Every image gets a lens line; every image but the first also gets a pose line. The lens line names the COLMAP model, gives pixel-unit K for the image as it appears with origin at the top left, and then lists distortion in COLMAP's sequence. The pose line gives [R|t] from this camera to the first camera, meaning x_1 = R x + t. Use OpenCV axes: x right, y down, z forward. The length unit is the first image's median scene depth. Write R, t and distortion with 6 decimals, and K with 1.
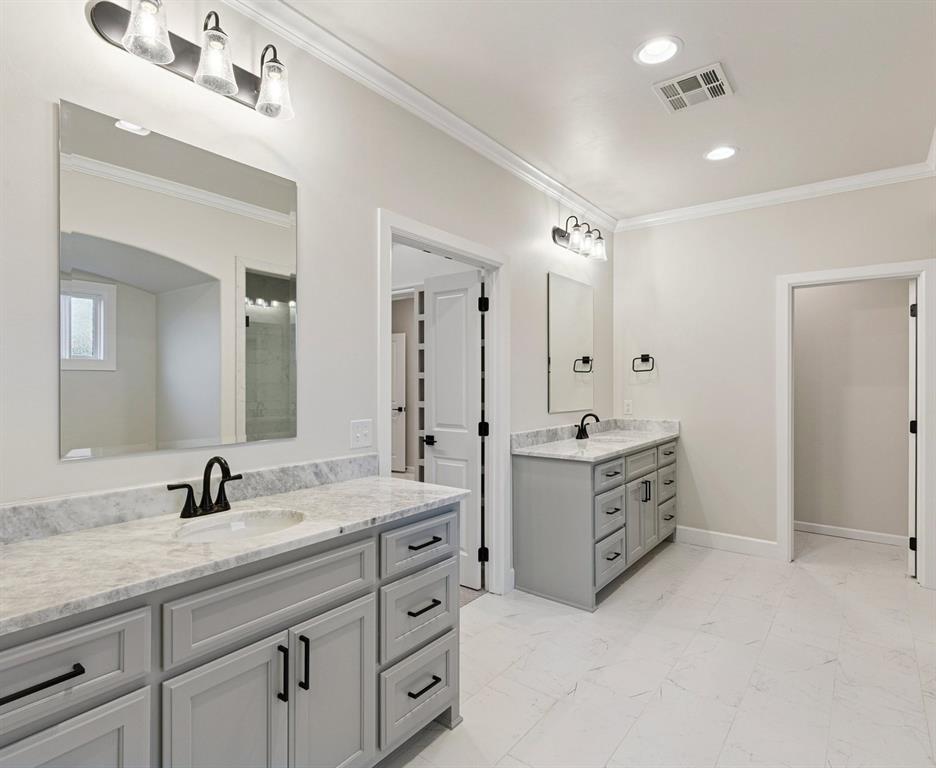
lens RADIAL K [[516.7, 0, 467.5], [0, 516.7, 382.6], [0, 0, 1]] dist [0.004003, -0.000485]
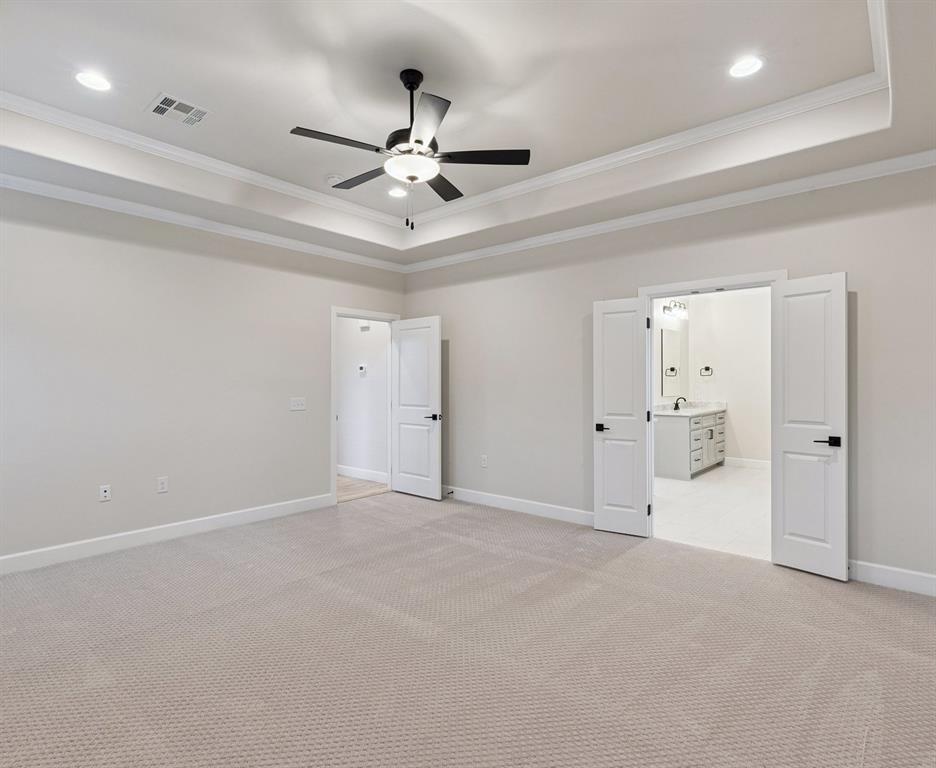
lens RADIAL K [[516.7, 0, 469.7], [0, 516.7, 377.7], [0, 0, 1]] dist [0.004003, -0.000485]
pose [[0.998550, -0.000715, -0.053835, -0.477746], [0.000467, 0.999989, -0.004622, -0.006911], [0.053838, 0.004590, 0.998539, -1.055539]]
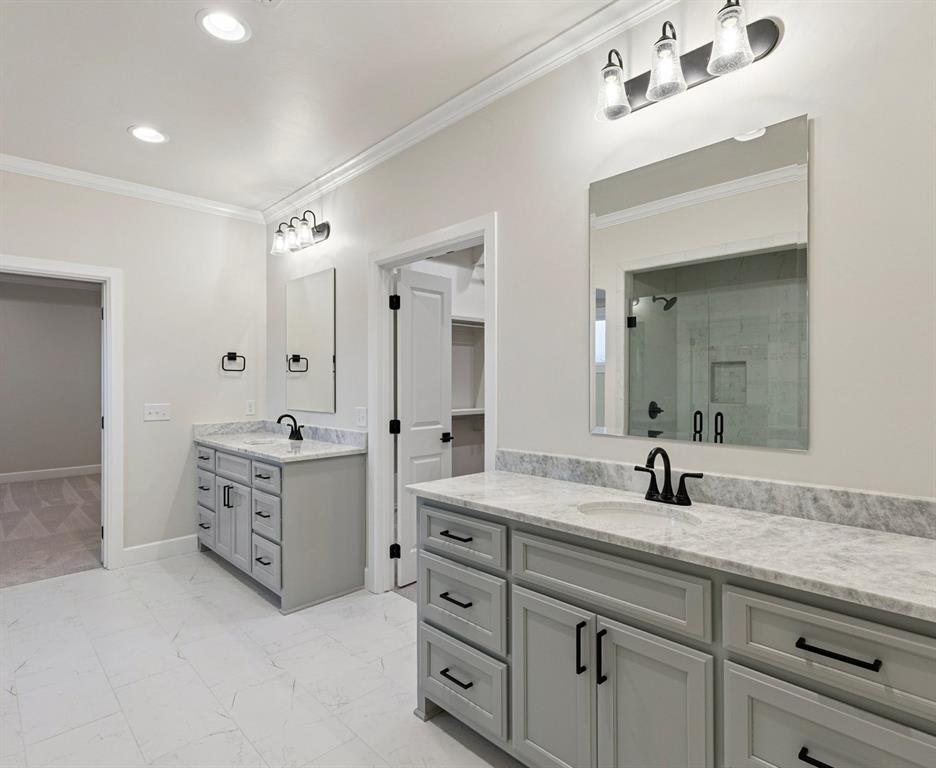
lens RADIAL K [[516.7, 0, 488.0], [0, 516.7, 390.5], [0, 0, 1]] dist [0.004003, -0.000485]
pose [[-0.127969, 0.021157, -0.991553, 0.710331], [0.008655, 0.999758, 0.020215, -0.001334], [0.991740, -0.005995, -0.128121, 0.919545]]
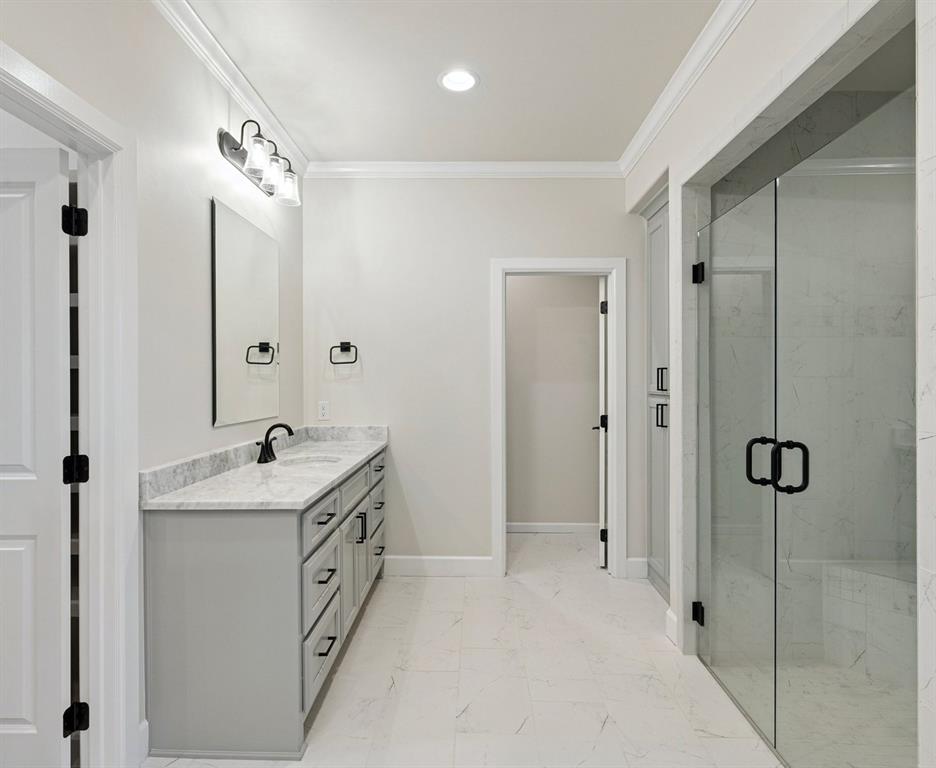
lens RADIAL K [[516.7, 0, 466.3], [0, 516.7, 381.7], [0, 0, 1]] dist [0.004003, -0.000485]
pose [[0.800913, -0.003428, 0.598772, 0.028711], [0.002140, 0.999994, 0.002863, 0.003637], [-0.598777, -0.001011, 0.800915, 0.313067]]
